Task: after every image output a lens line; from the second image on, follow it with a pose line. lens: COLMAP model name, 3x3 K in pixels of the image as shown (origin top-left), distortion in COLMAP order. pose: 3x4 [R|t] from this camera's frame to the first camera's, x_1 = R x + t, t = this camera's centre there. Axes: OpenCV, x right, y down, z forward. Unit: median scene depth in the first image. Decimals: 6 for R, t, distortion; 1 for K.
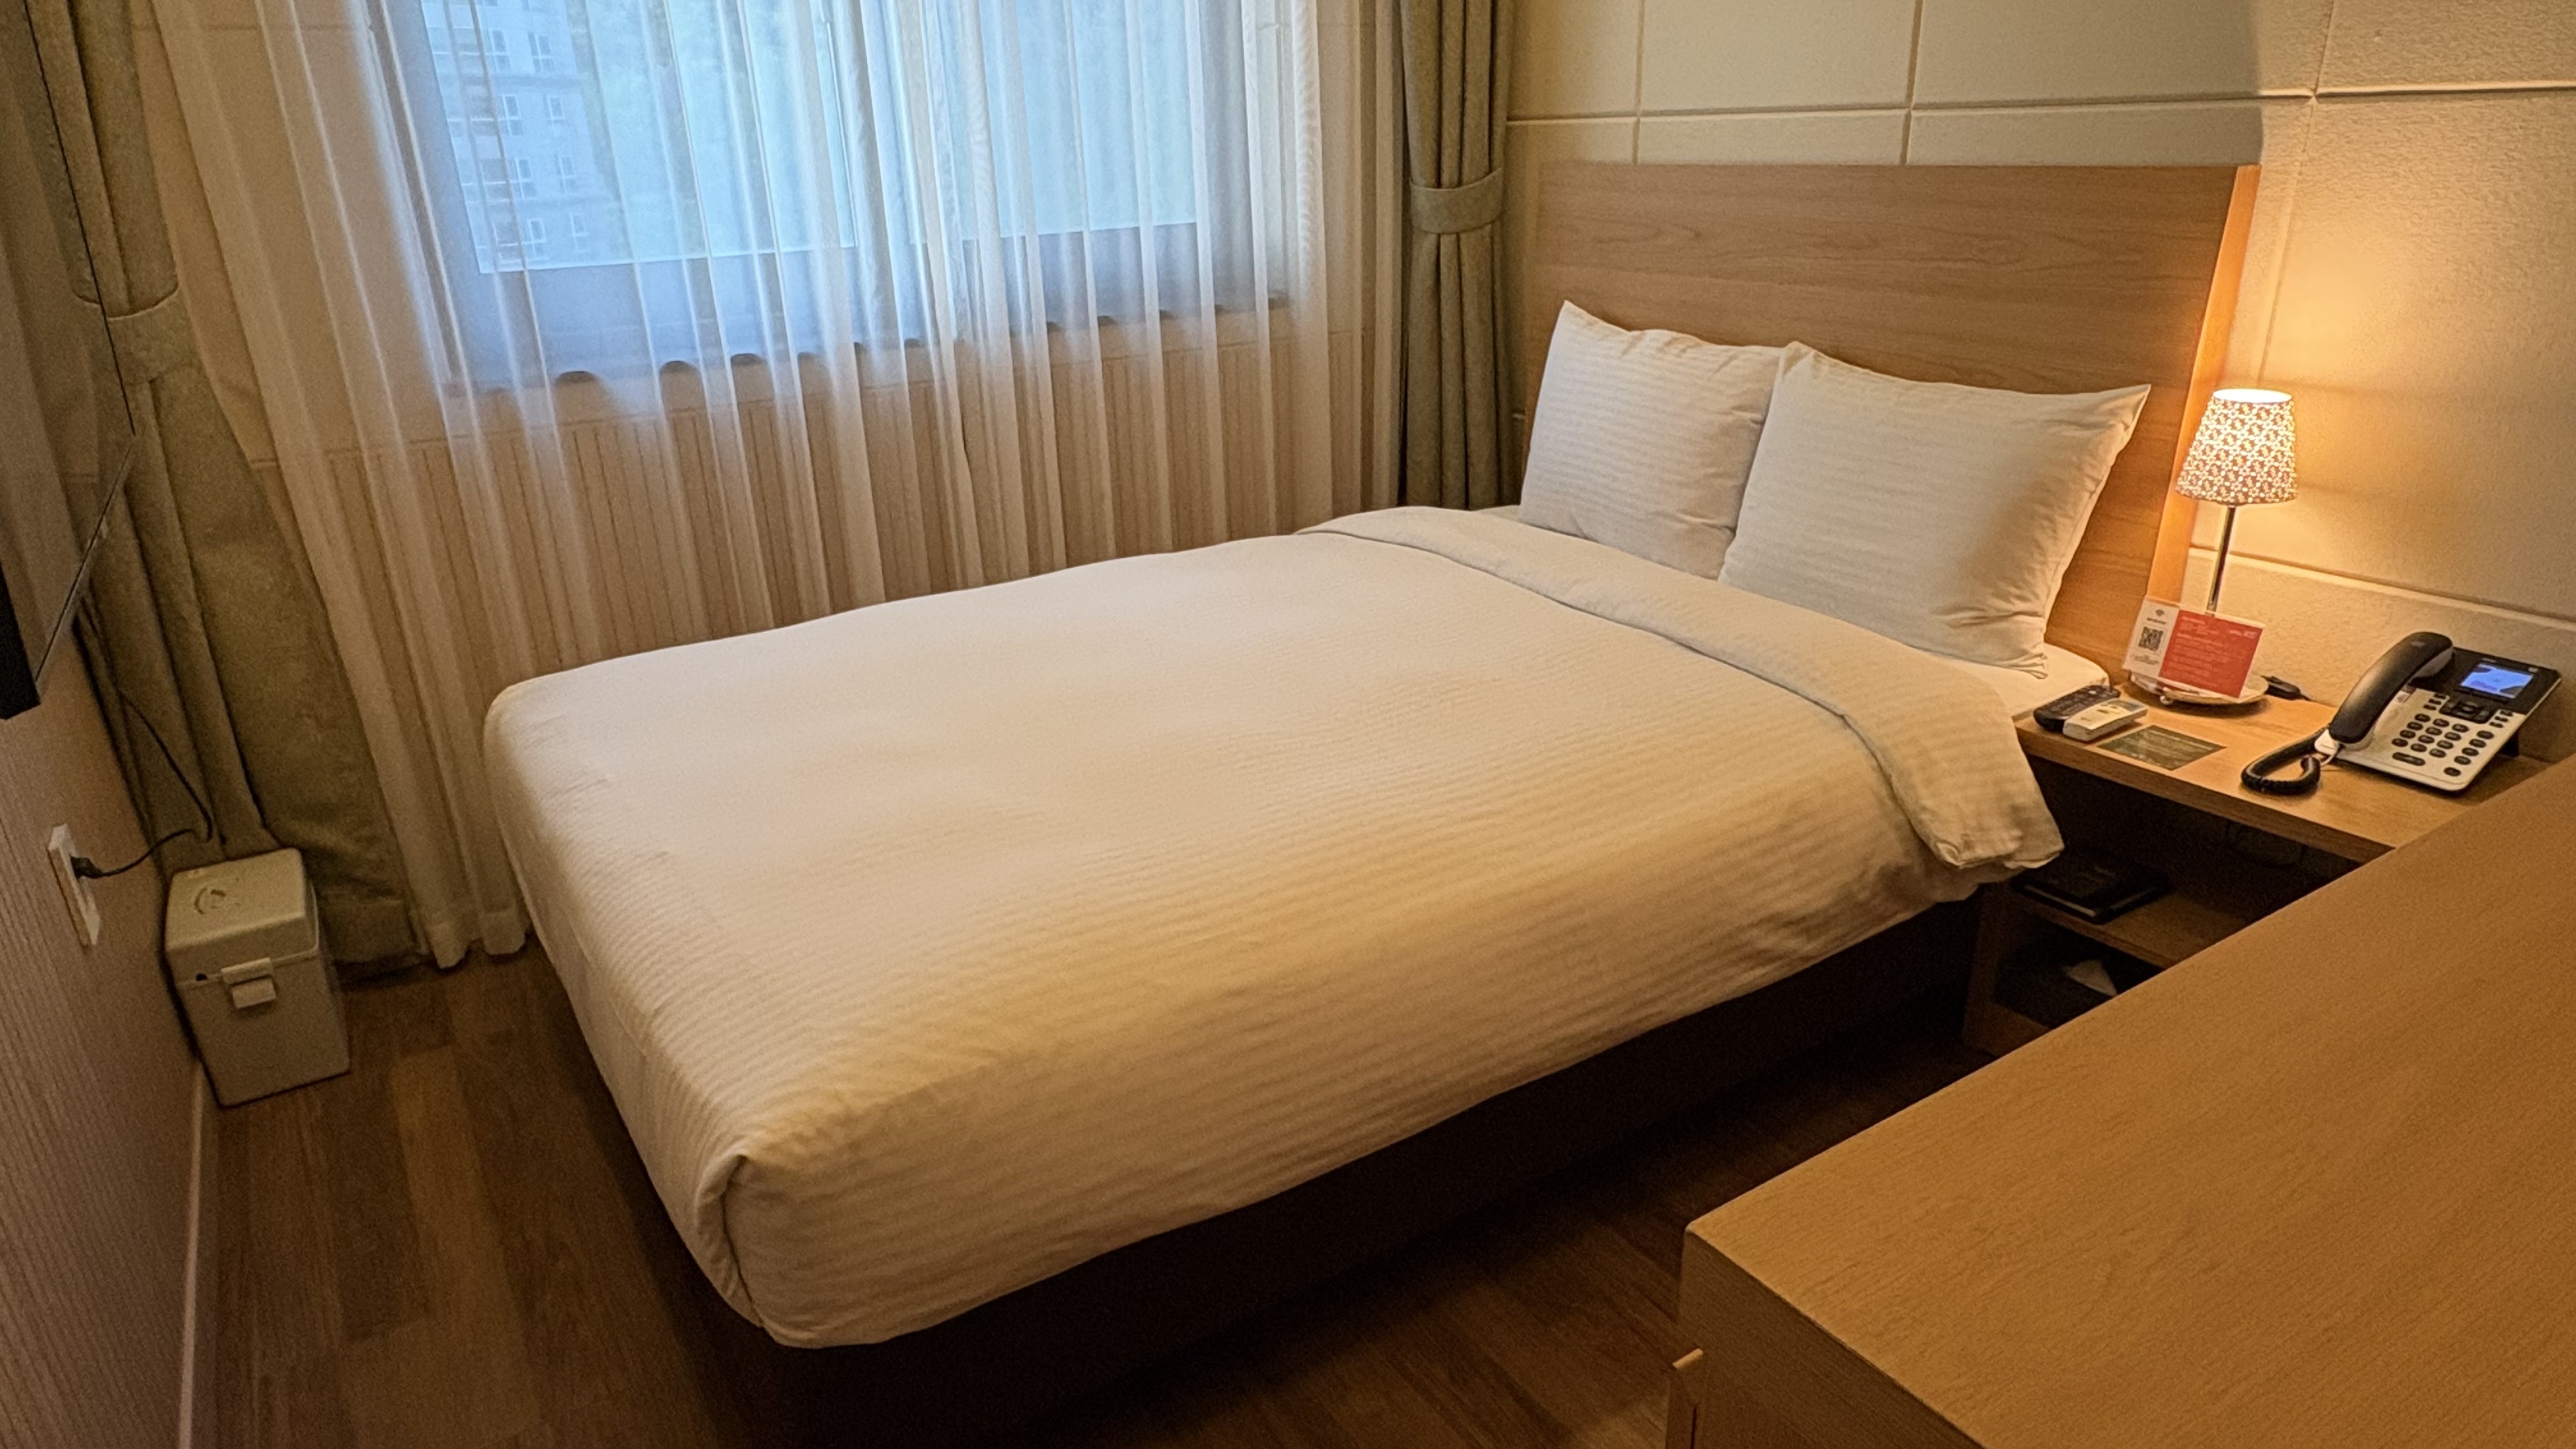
lens RADIAL K [[1553.2, 0, 1292.1], [0, 1553.2, 732.7], [0, 0, 1]] dist [-0.005849, 0.000132]
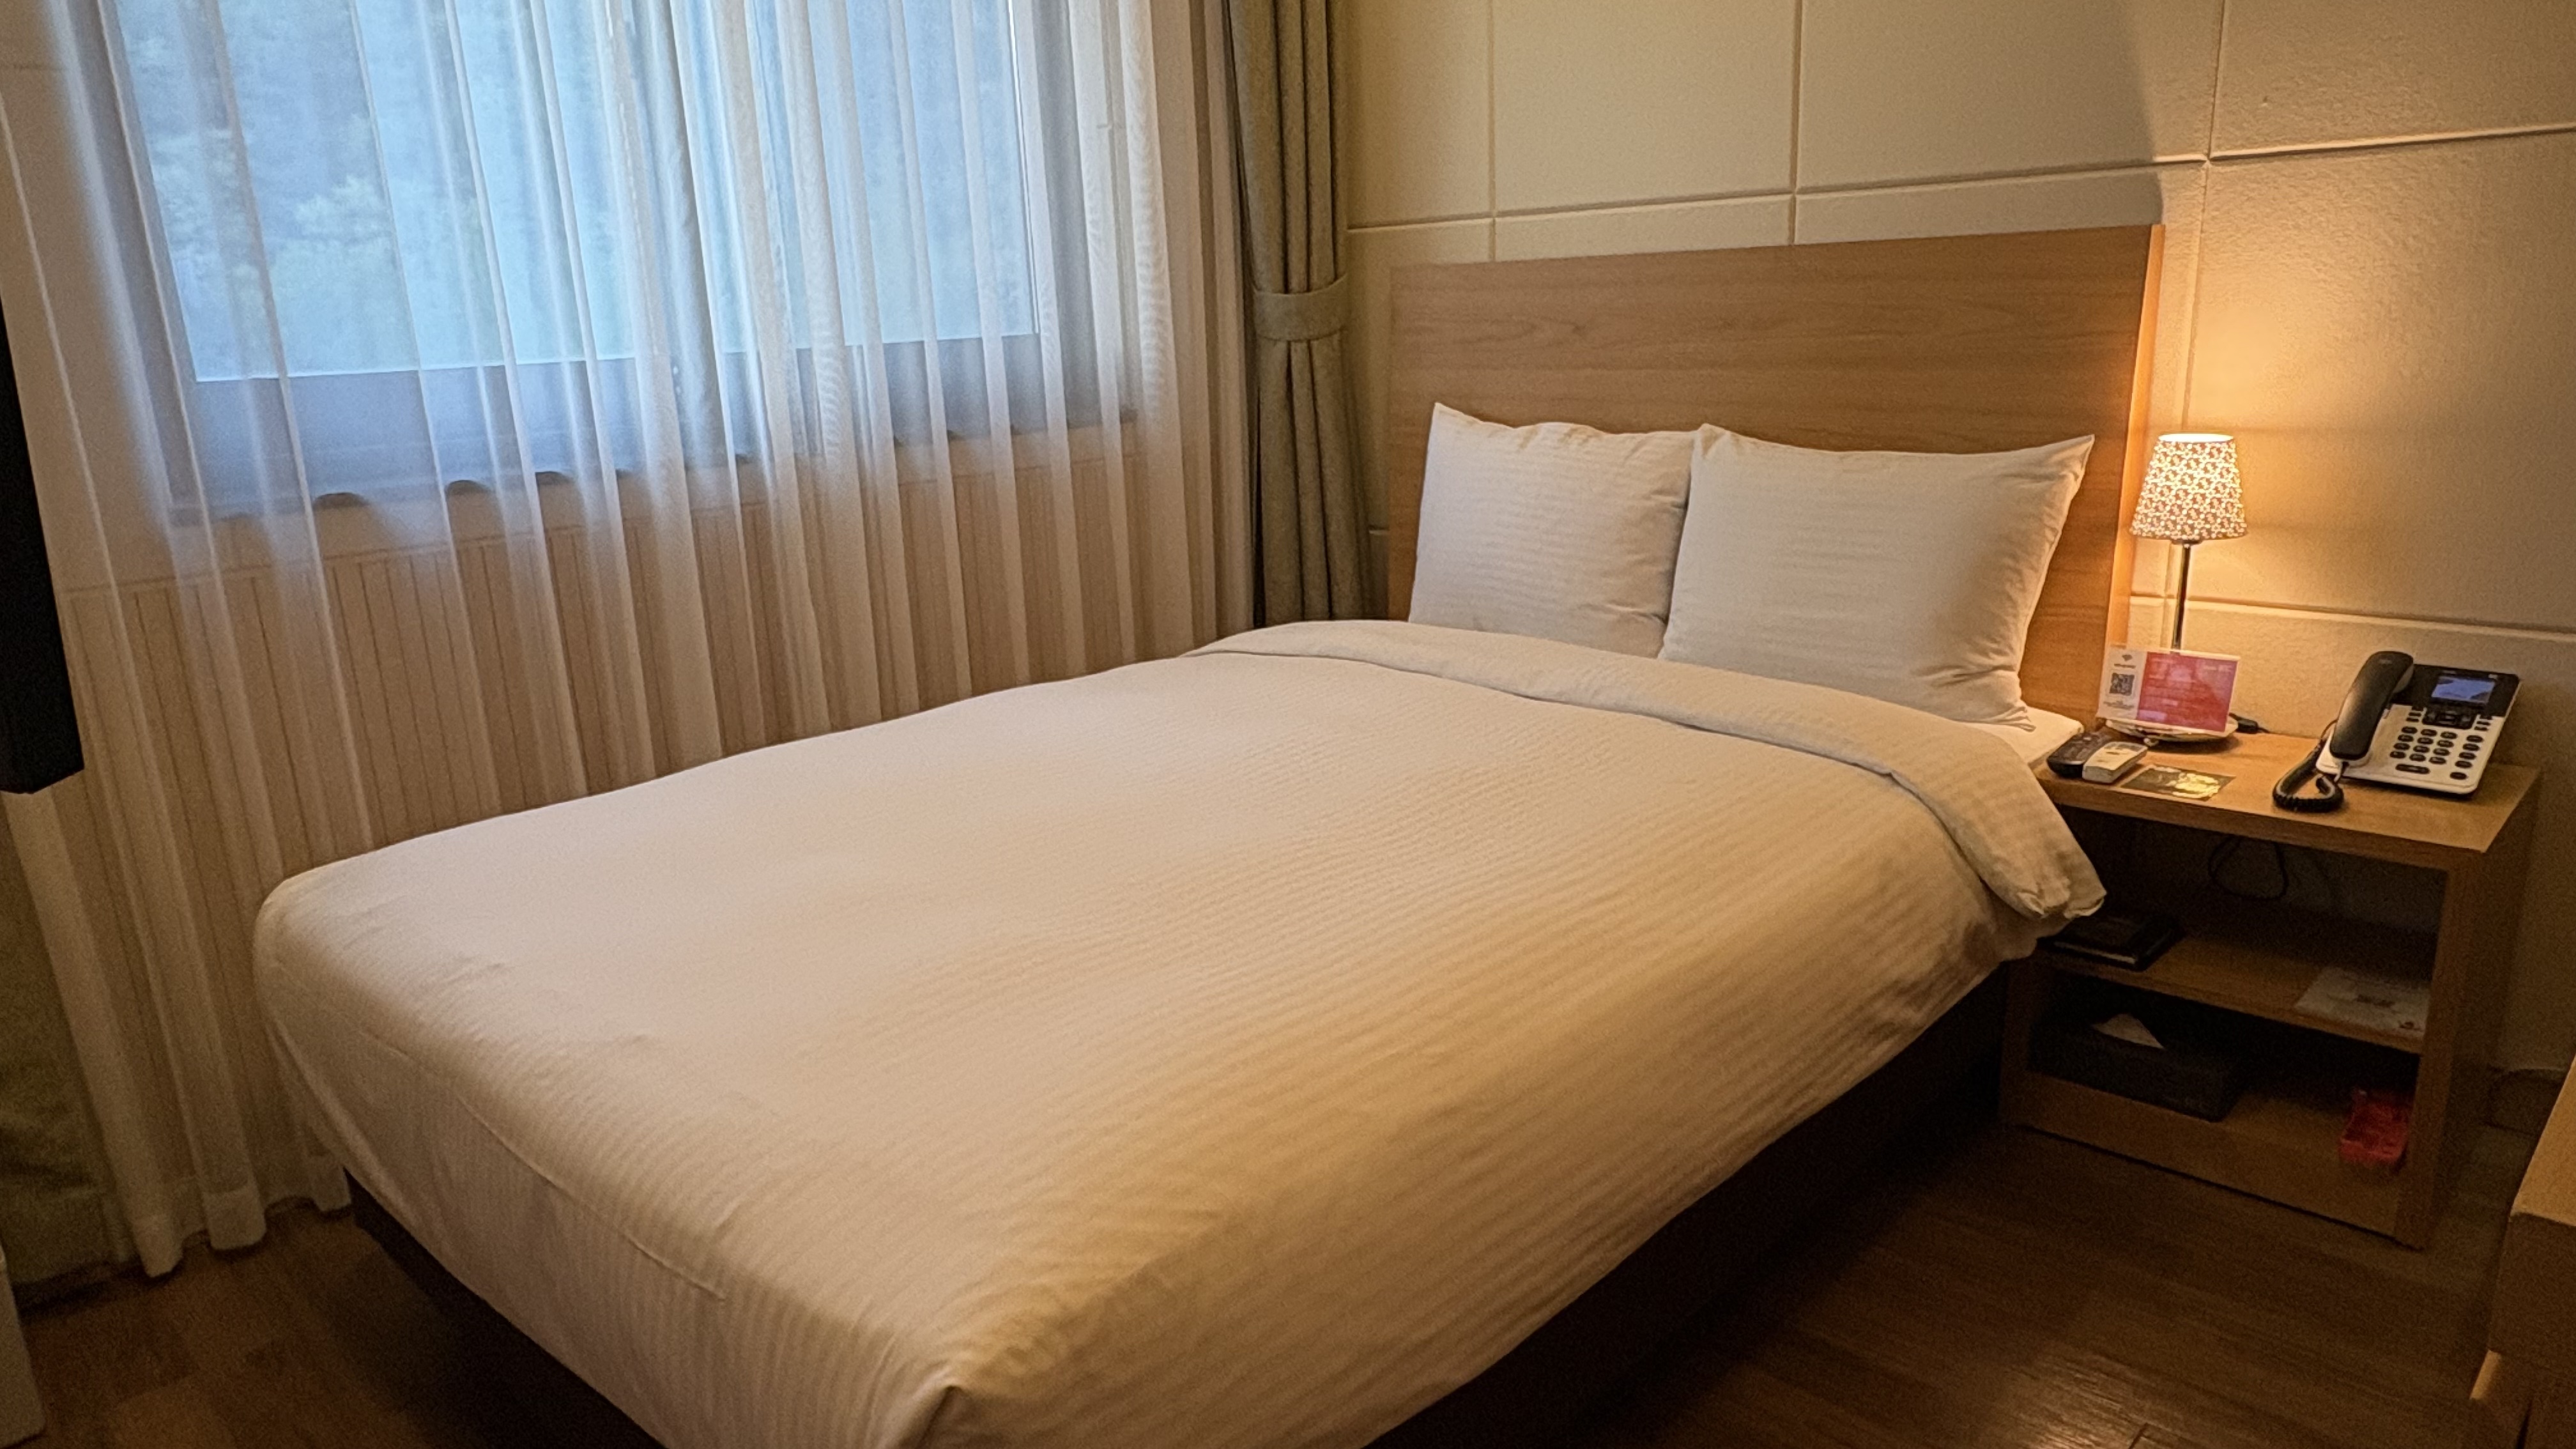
lens RADIAL K [[1631.9, 0, 1287.7], [0, 1631.9, 720.8], [0, 0, 1]] dist [-0.002565, 0.001994]
pose [[0.972578, -0.065204, 0.223249, -0.187410], [0.093911, 0.988264, -0.120478, 0.035720], [-0.212773, 0.138140, 0.967287, 0.089689]]
